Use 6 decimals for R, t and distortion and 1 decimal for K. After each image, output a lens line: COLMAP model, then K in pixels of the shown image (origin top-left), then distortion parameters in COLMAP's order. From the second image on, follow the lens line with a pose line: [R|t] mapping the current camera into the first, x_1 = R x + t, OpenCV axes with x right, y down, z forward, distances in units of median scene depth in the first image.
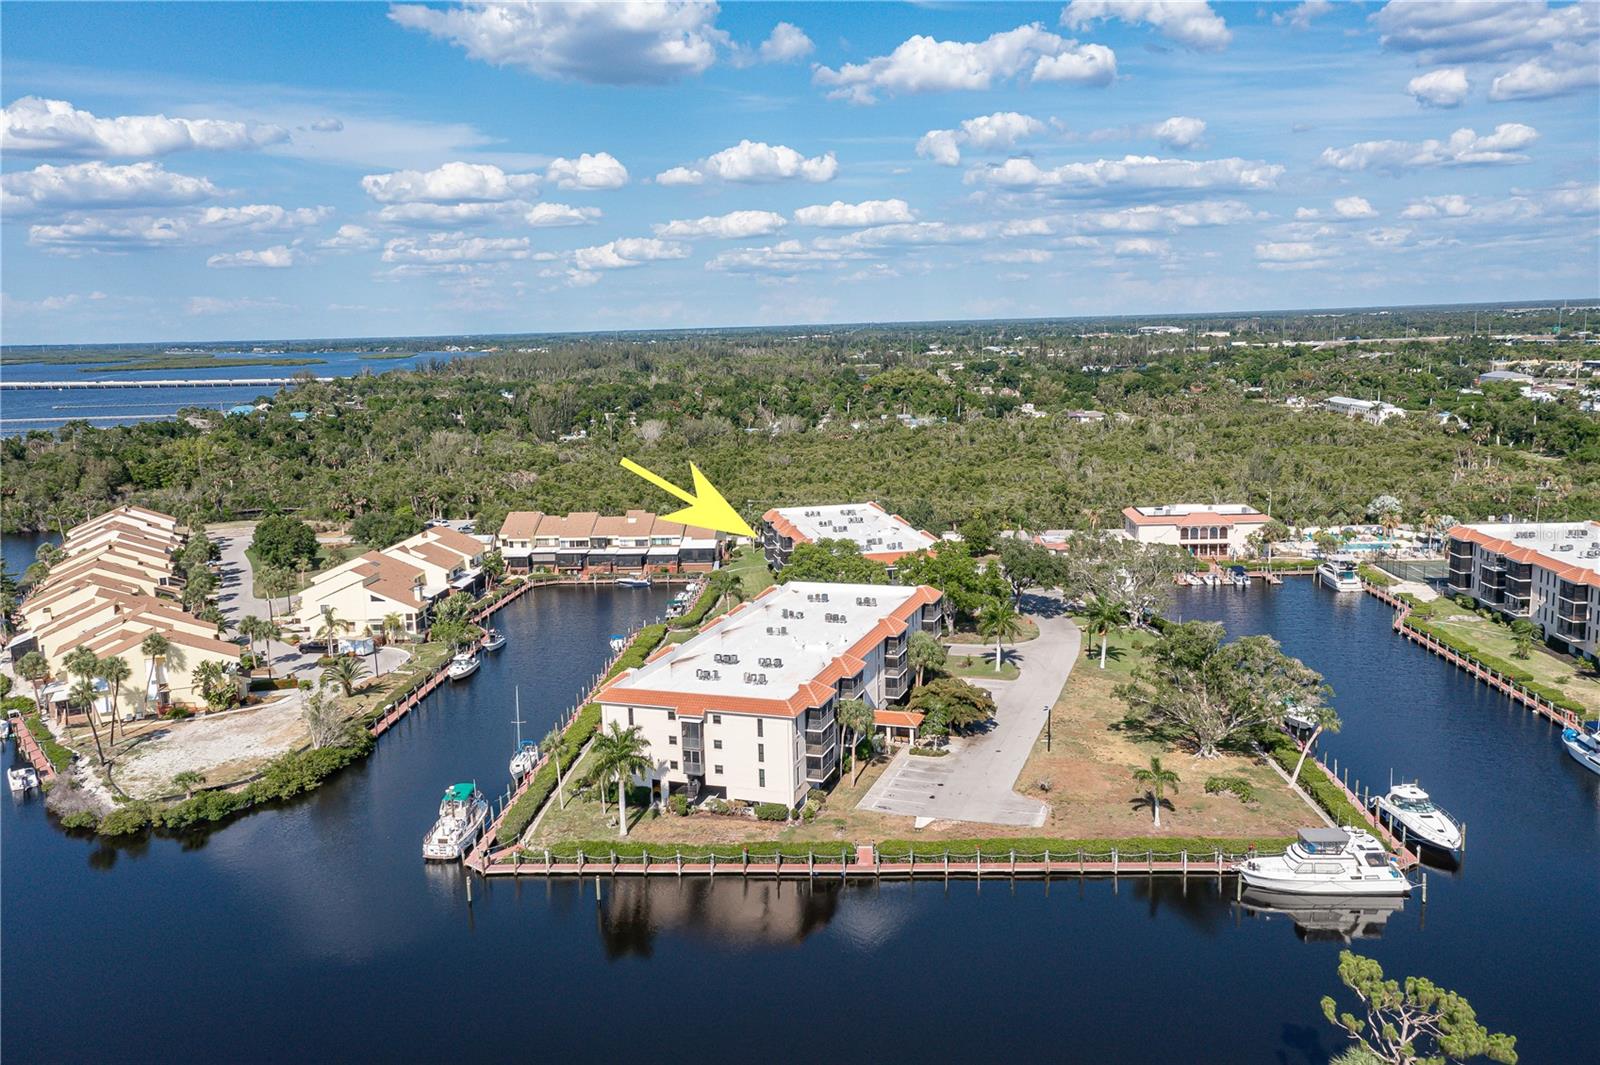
lens RADIAL K [[1266.5, 0, 804.7], [0, 1266.5, 531.9], [0, 0, 1]] dist [-0.003870, 0.051401]
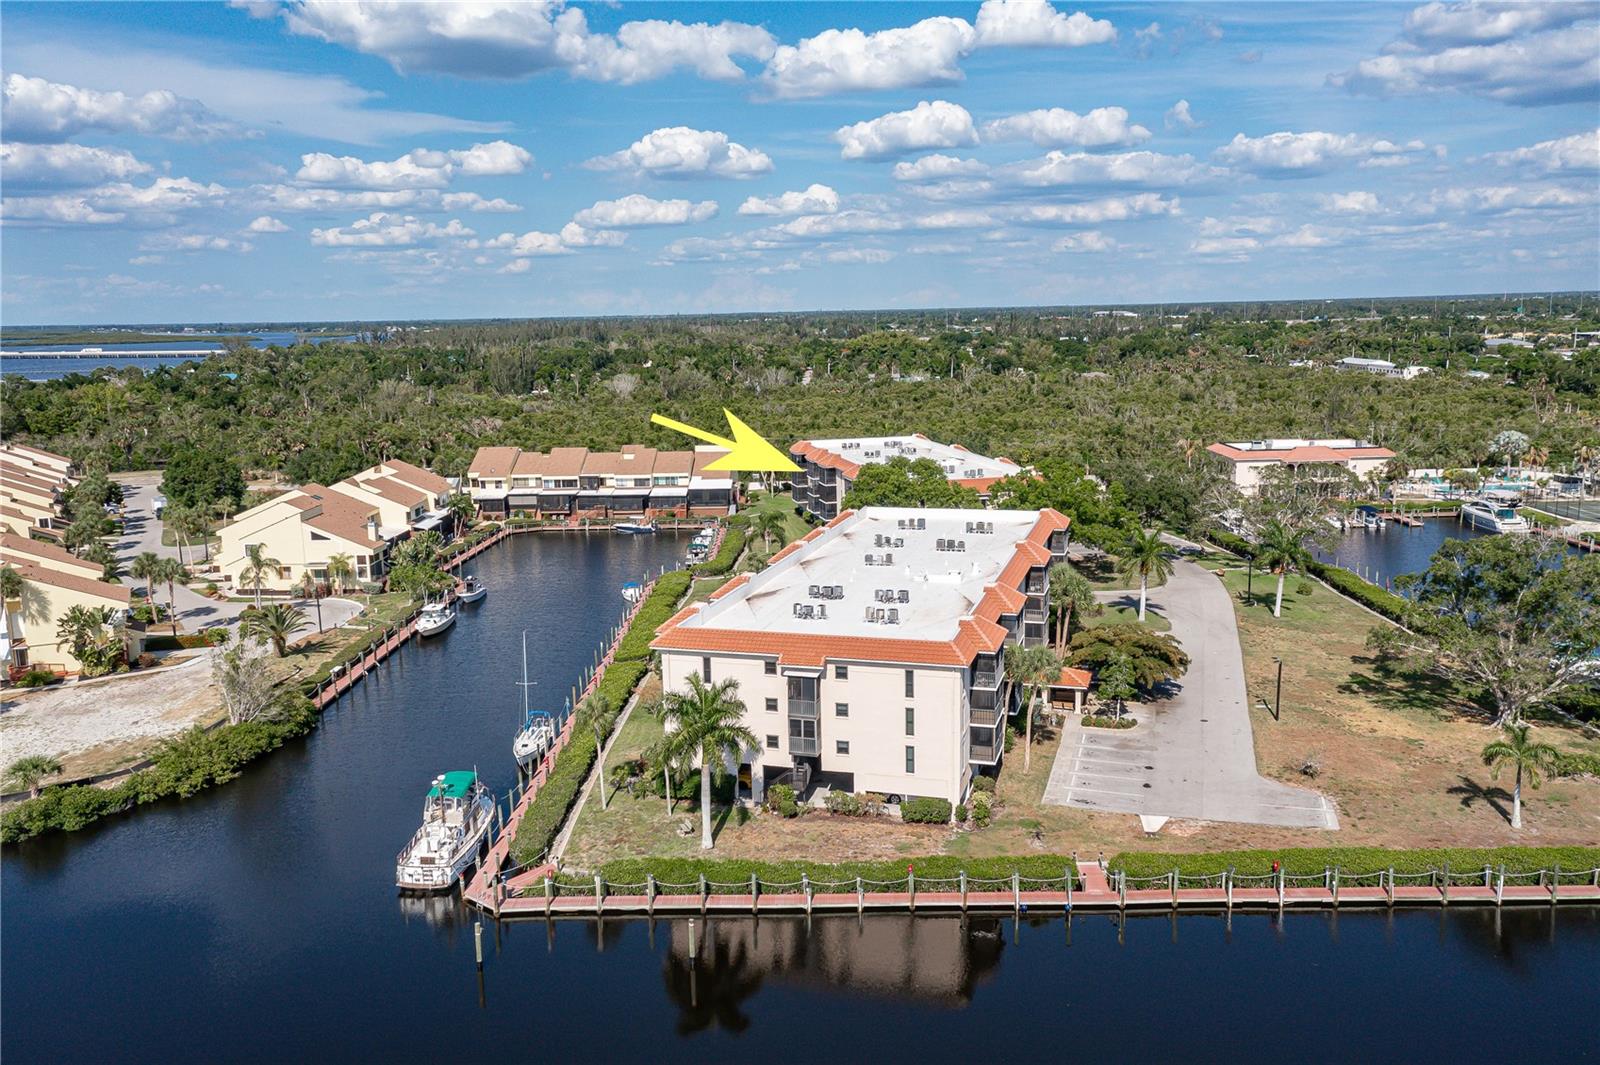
lens RADIAL K [[1266.5, 0, 804.7], [0, 1266.5, 531.9], [0, 0, 1]] dist [-0.003870, 0.051401]
pose [[0.999063, -0.000025, 0.043271, -0.091314], [-0.000343, 0.999964, 0.008500, 0.053289], [-0.043270, -0.008507, 0.999027, 0.260922]]
